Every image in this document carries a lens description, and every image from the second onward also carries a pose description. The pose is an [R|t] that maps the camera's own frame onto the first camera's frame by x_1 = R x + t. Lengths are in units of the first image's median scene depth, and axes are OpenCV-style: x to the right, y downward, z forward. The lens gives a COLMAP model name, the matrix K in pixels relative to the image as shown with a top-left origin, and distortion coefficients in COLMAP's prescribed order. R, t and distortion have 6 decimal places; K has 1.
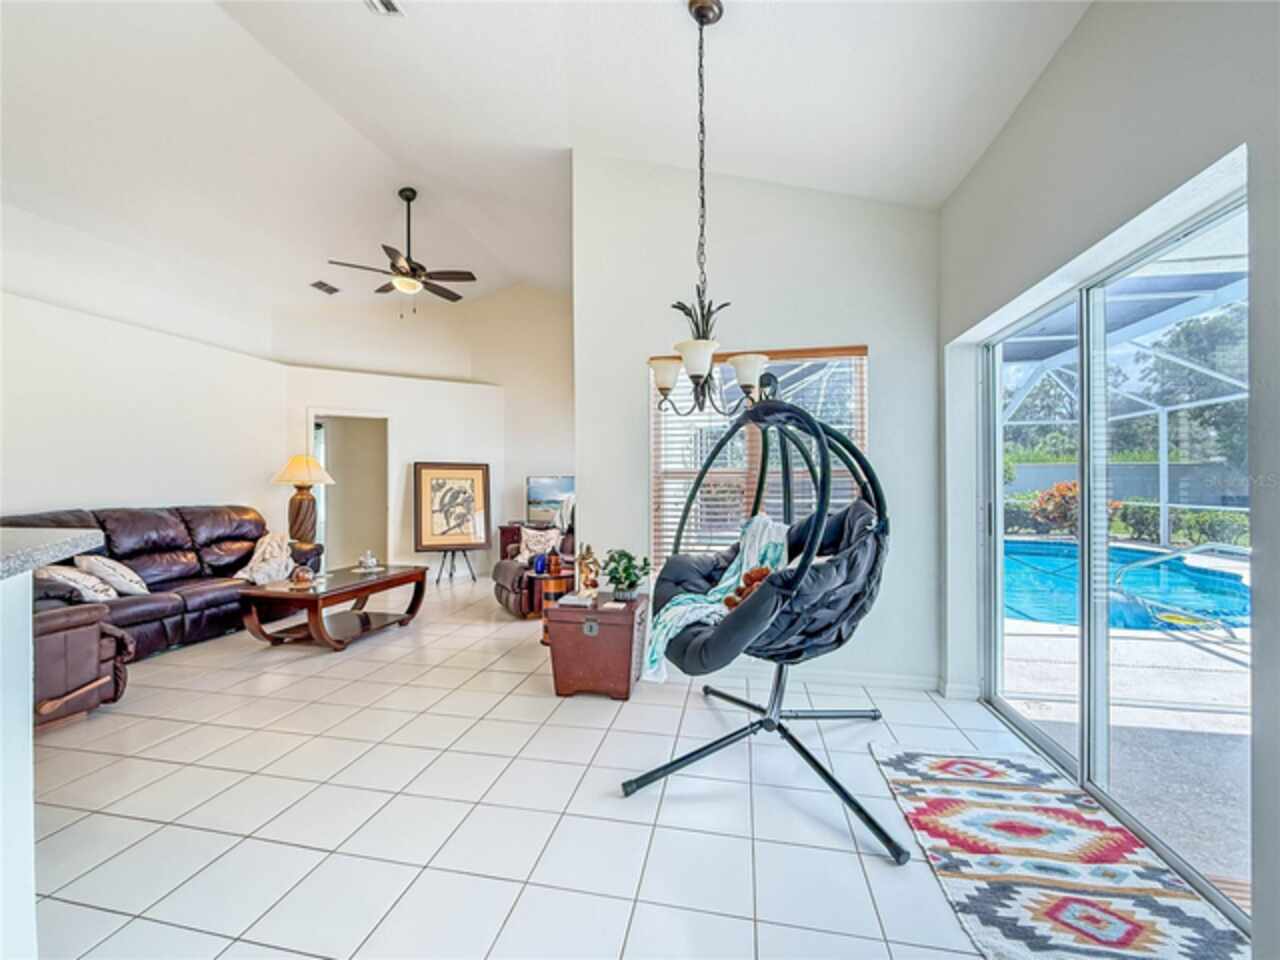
lens RADIAL K [[520.7, 0, 630.9], [0, 520.7, 480.6], [0, 0, 1]] dist [-0.009022, 0.000127]
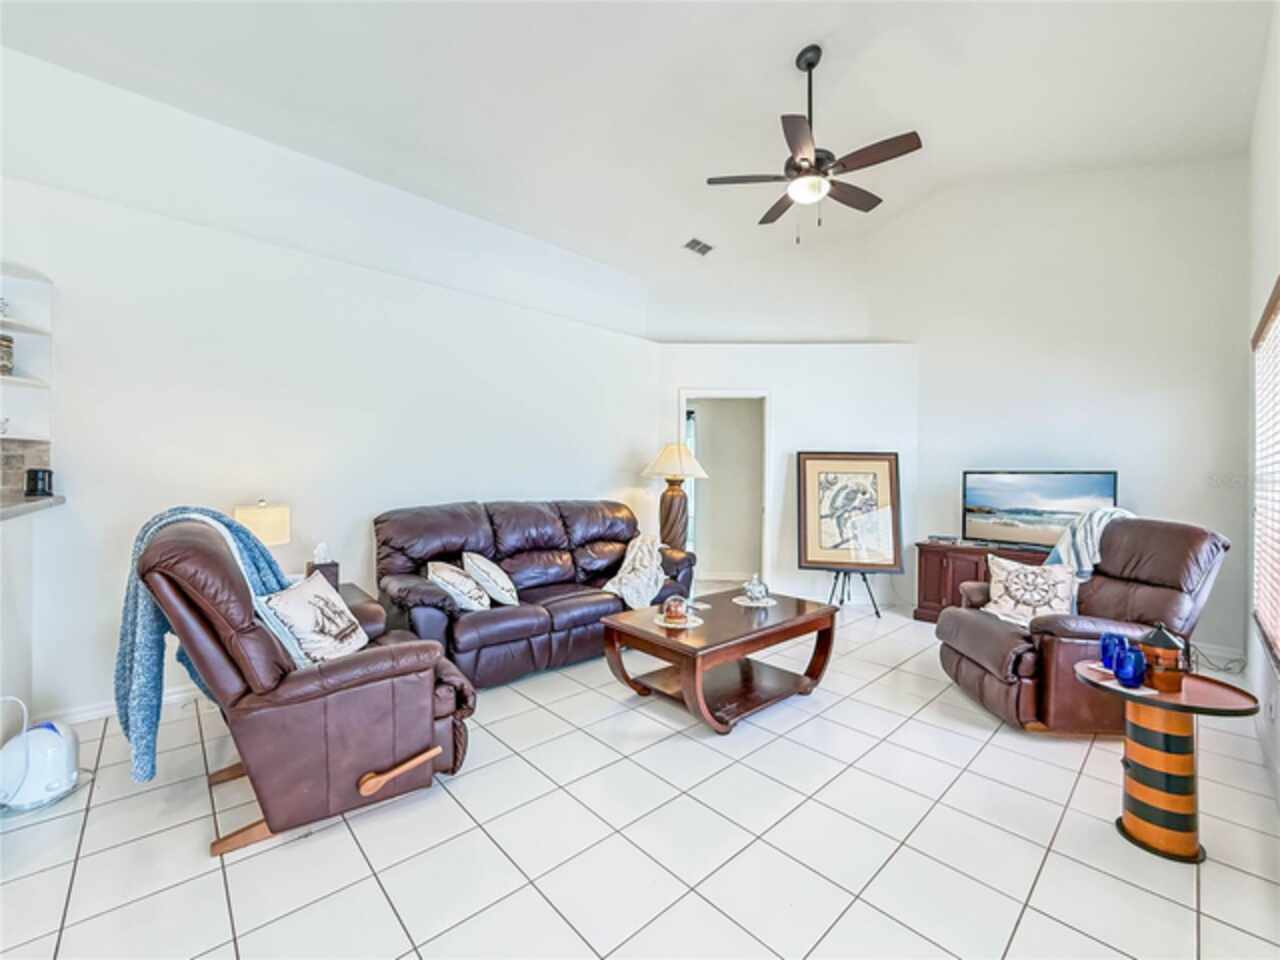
lens RADIAL K [[520.7, 0, 630.9], [0, 520.7, 480.6], [0, 0, 1]] dist [-0.009022, 0.000127]
pose [[0.801595, 0.014513, -0.597692, -0.213475], [-0.010168, 0.999892, 0.010643, 0.003201], [0.597781, -0.002454, 0.801655, 0.325937]]
